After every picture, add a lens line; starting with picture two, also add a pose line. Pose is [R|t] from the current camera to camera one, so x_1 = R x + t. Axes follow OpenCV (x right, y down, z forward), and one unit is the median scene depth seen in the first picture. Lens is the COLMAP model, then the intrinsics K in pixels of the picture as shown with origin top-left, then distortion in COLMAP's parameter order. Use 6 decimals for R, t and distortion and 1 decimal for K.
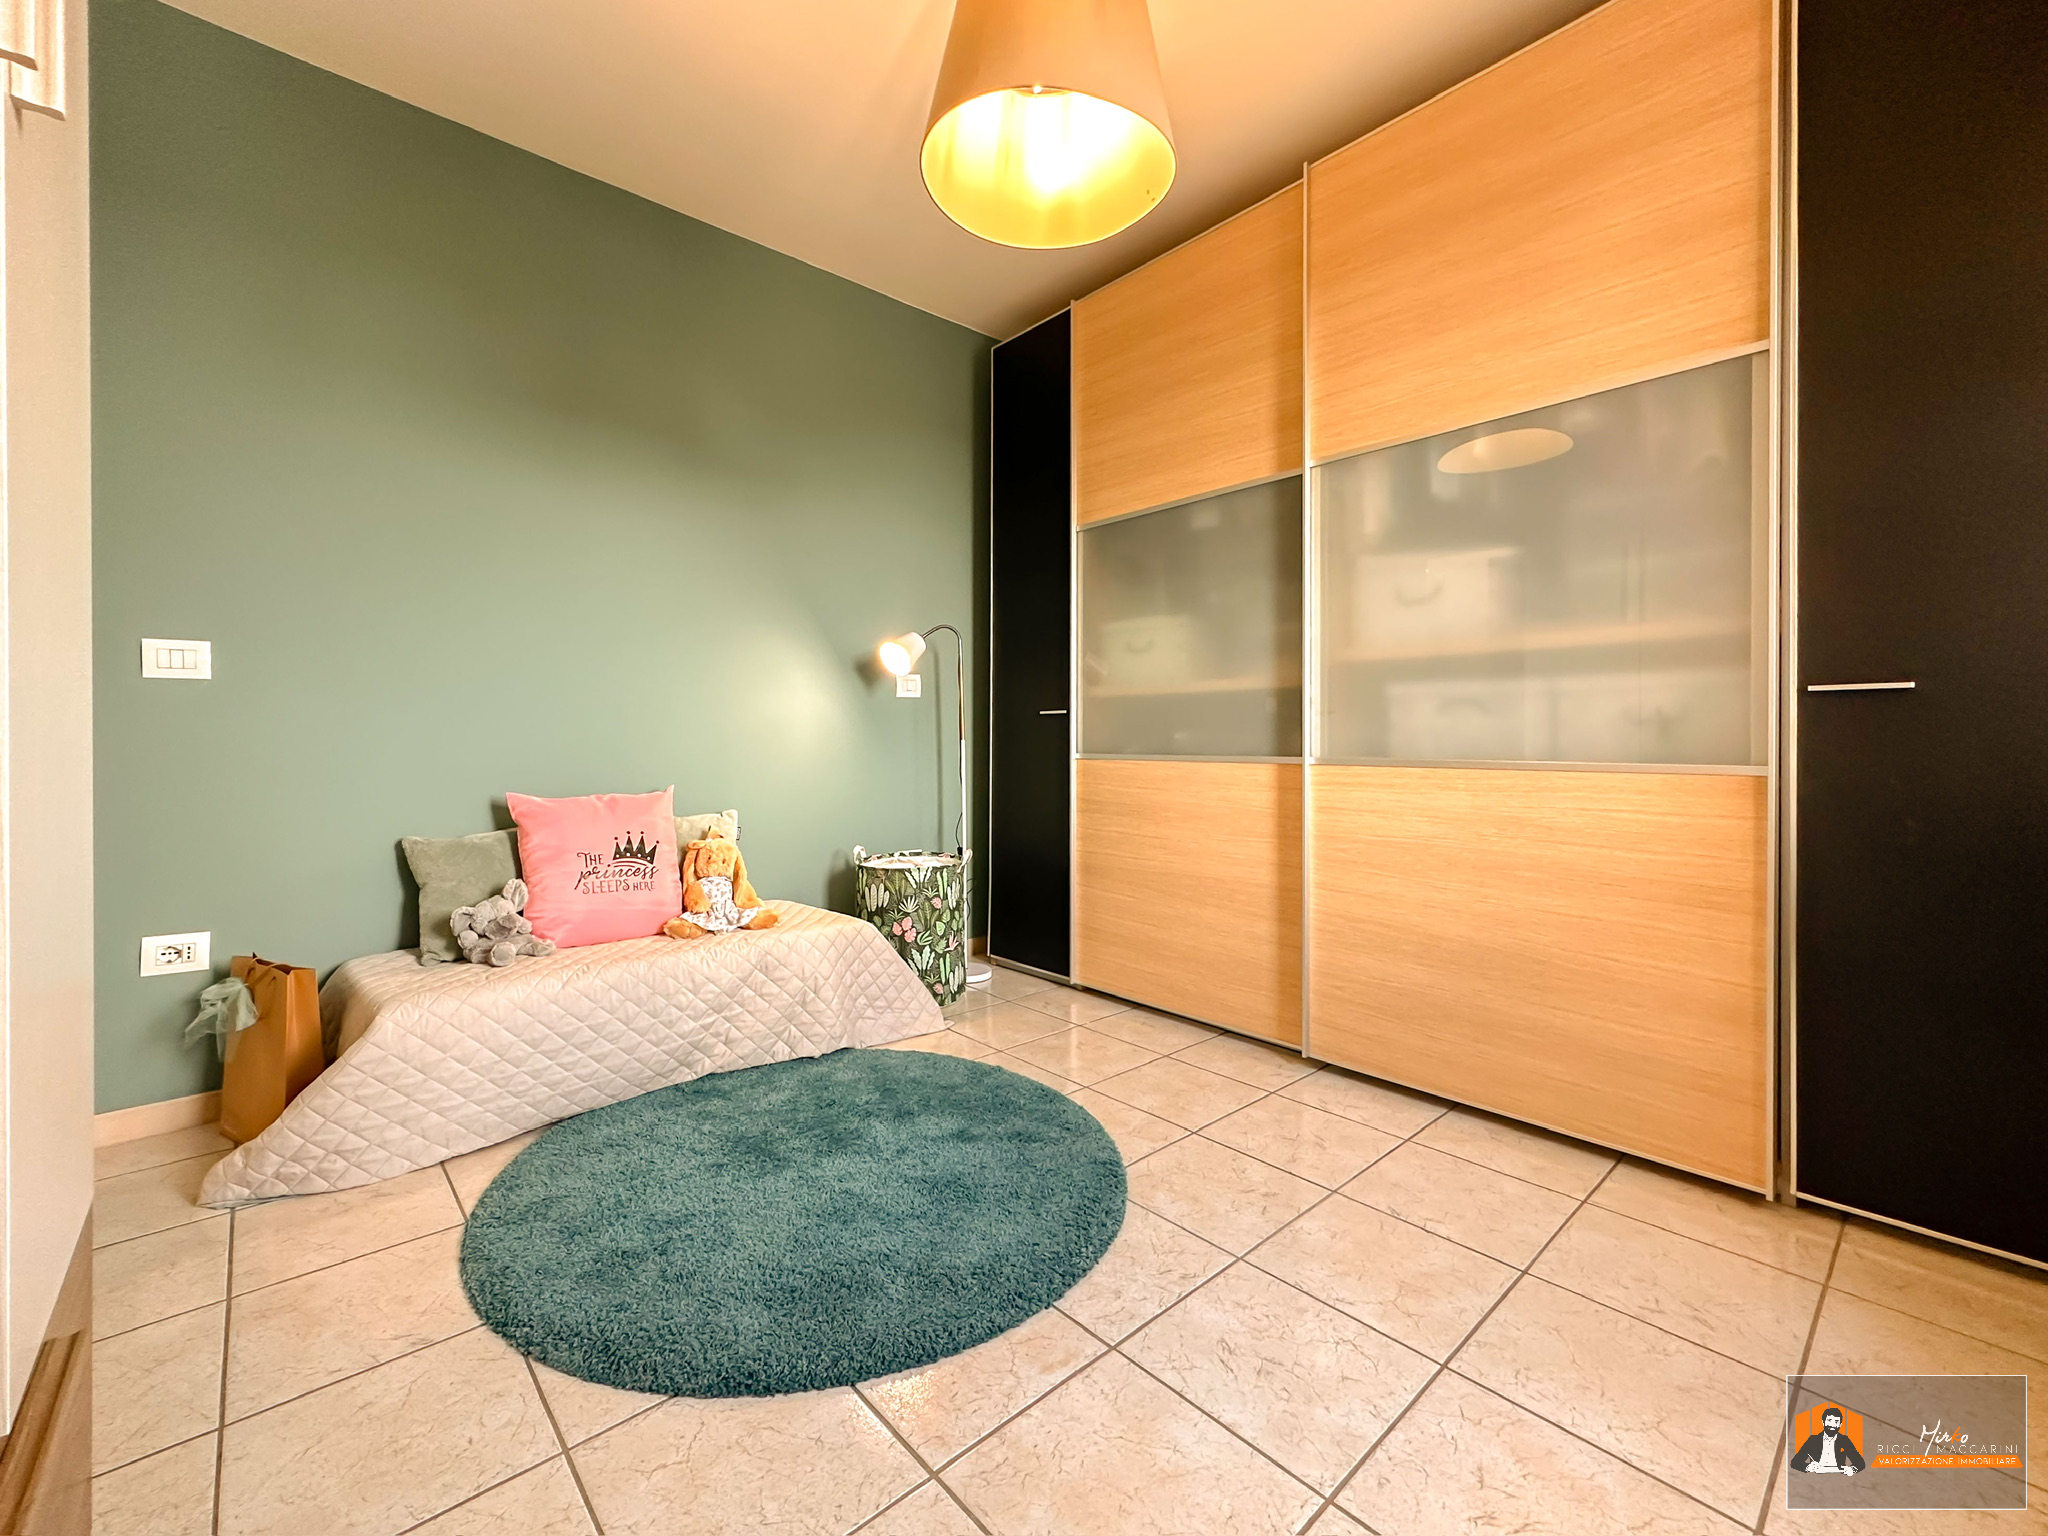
lens RADIAL K [[842.7, 0, 1023.3], [0, 842.7, 782.2], [0, 0, 1]] dist [0.000496, 0.000079]
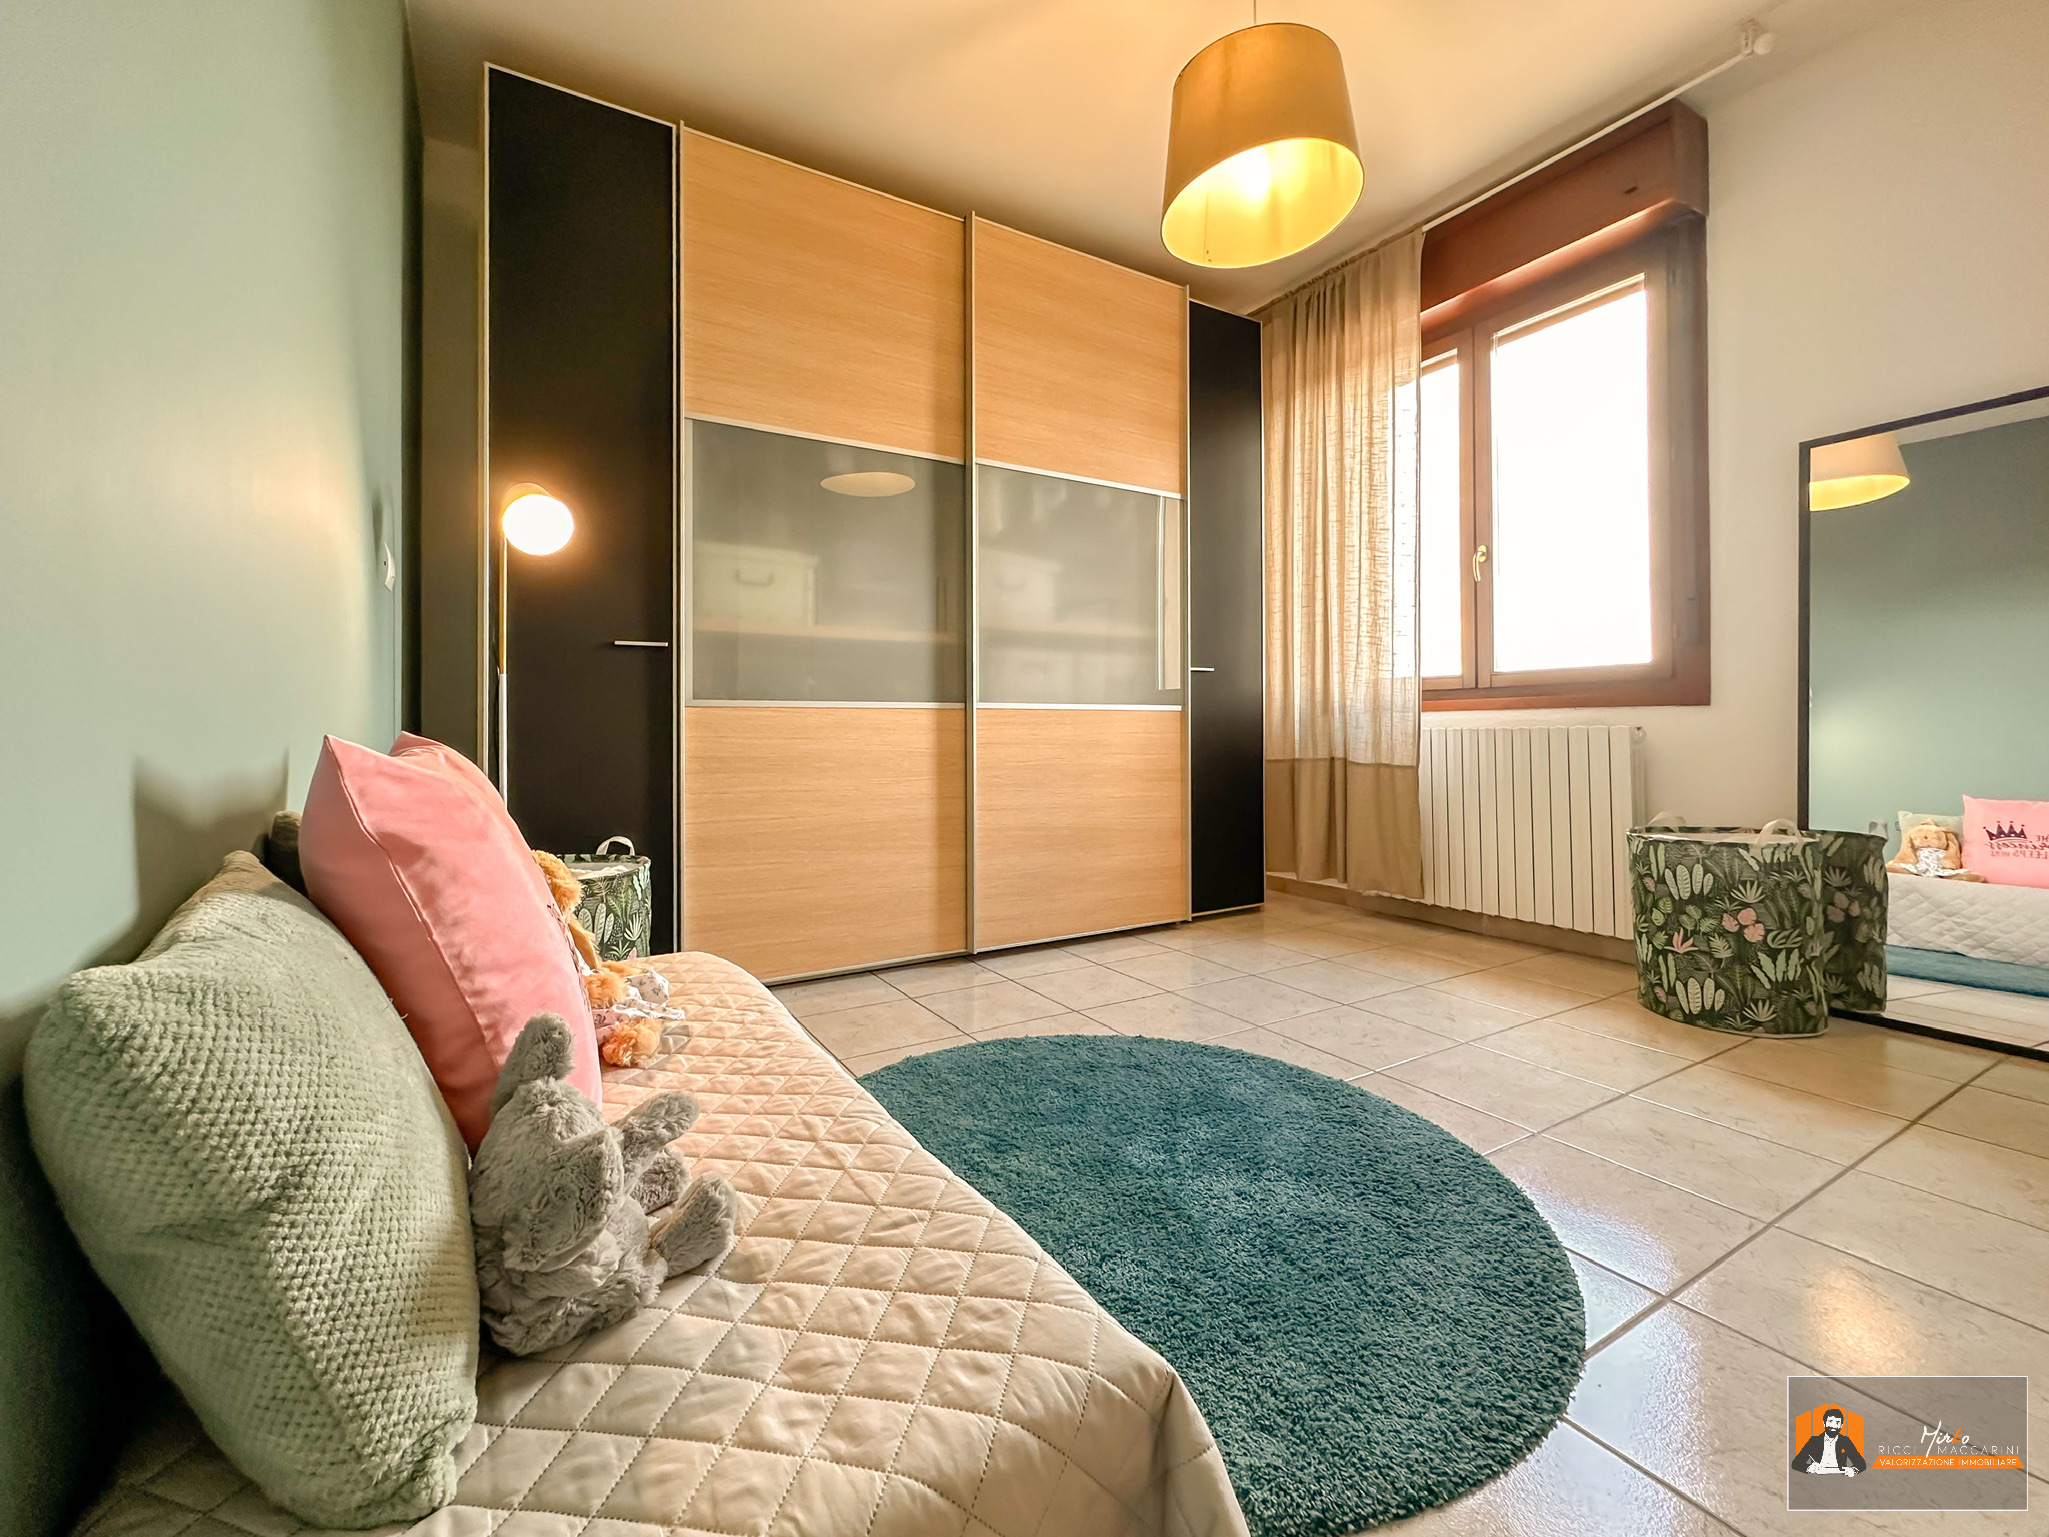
lens RADIAL K [[840.7, 0, 944.7], [0, 840.7, 758.6], [0, 0, 1]] dist [0.001771, 0.000501]
pose [[0.227742, -0.029966, 0.973260, -0.825383], [0.057243, 0.998210, 0.017340, 0.027065], [-0.972038, 0.051763, 0.229049, 0.755889]]
